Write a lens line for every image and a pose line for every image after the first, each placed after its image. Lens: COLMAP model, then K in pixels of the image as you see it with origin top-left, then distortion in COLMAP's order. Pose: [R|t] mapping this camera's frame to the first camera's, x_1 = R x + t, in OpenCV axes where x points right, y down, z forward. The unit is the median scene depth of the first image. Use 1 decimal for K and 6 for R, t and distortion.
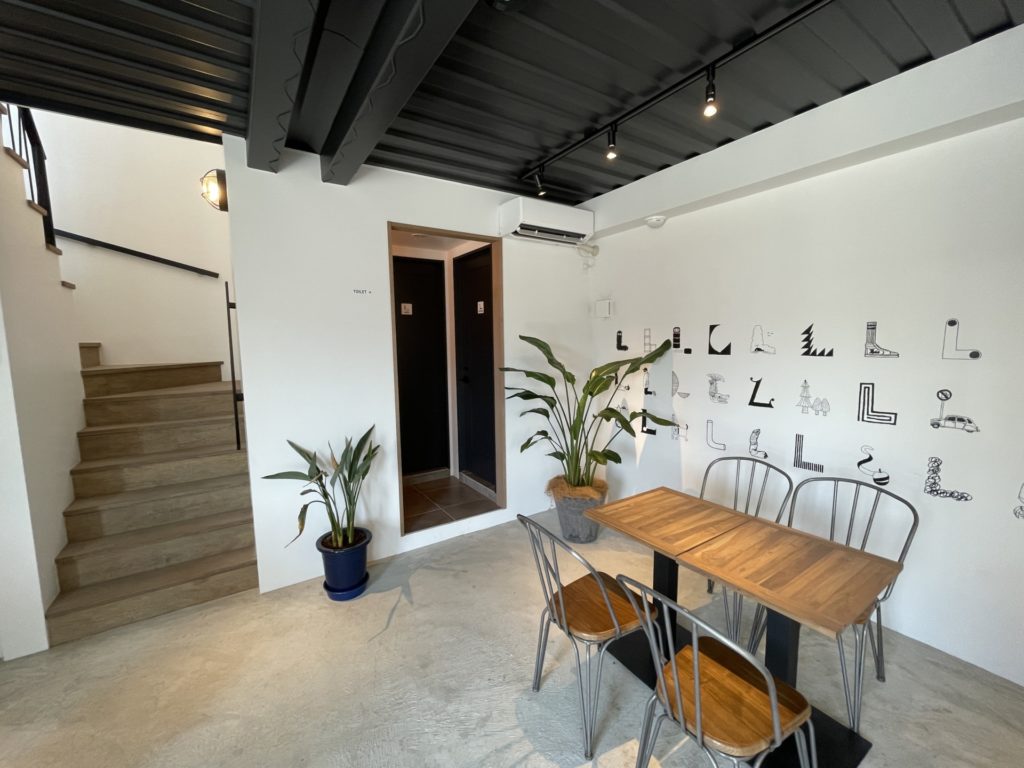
lens RADIAL K [[415.5, 0, 511.6], [0, 415.5, 383.9], [0, 0, 1]] dist [-0.001036, -0.000038]
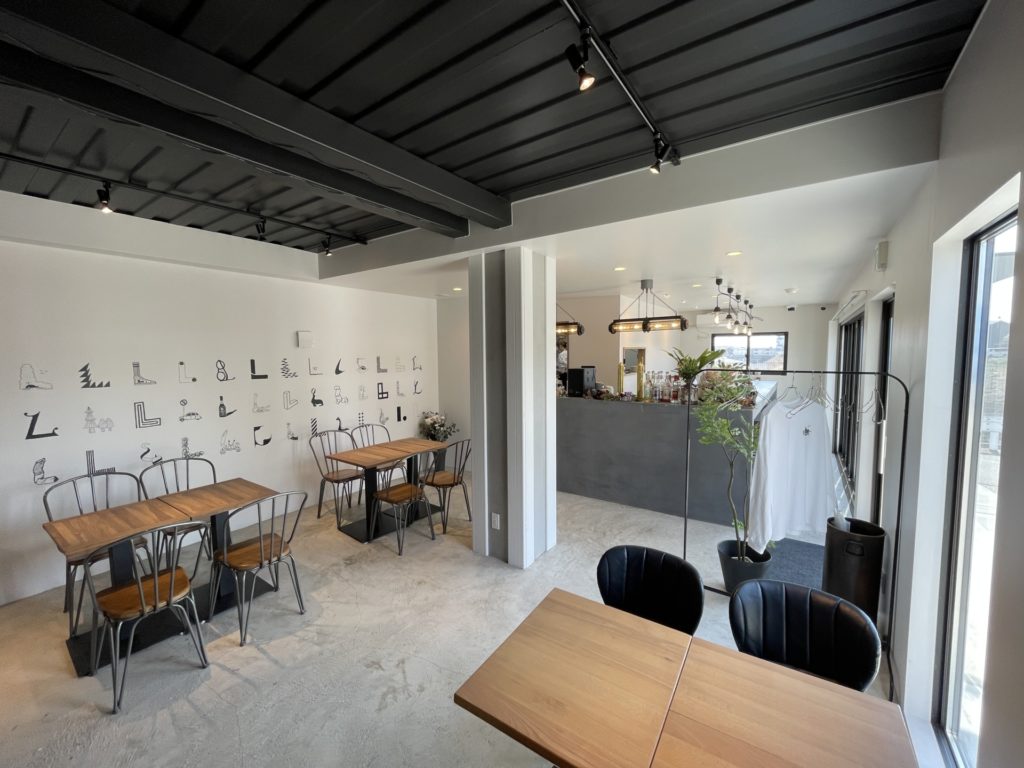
lens RADIAL K [[415.5, 0, 512.2], [0, 415.5, 381.8], [0, 0, 1]] dist [-0.001036, -0.000038]
pose [[-0.370457, -0.051817, 0.927403, -1.032976], [0.110035, 0.988964, 0.099211, -0.075098], [-0.922309, 0.138800, -0.360666, 0.274676]]
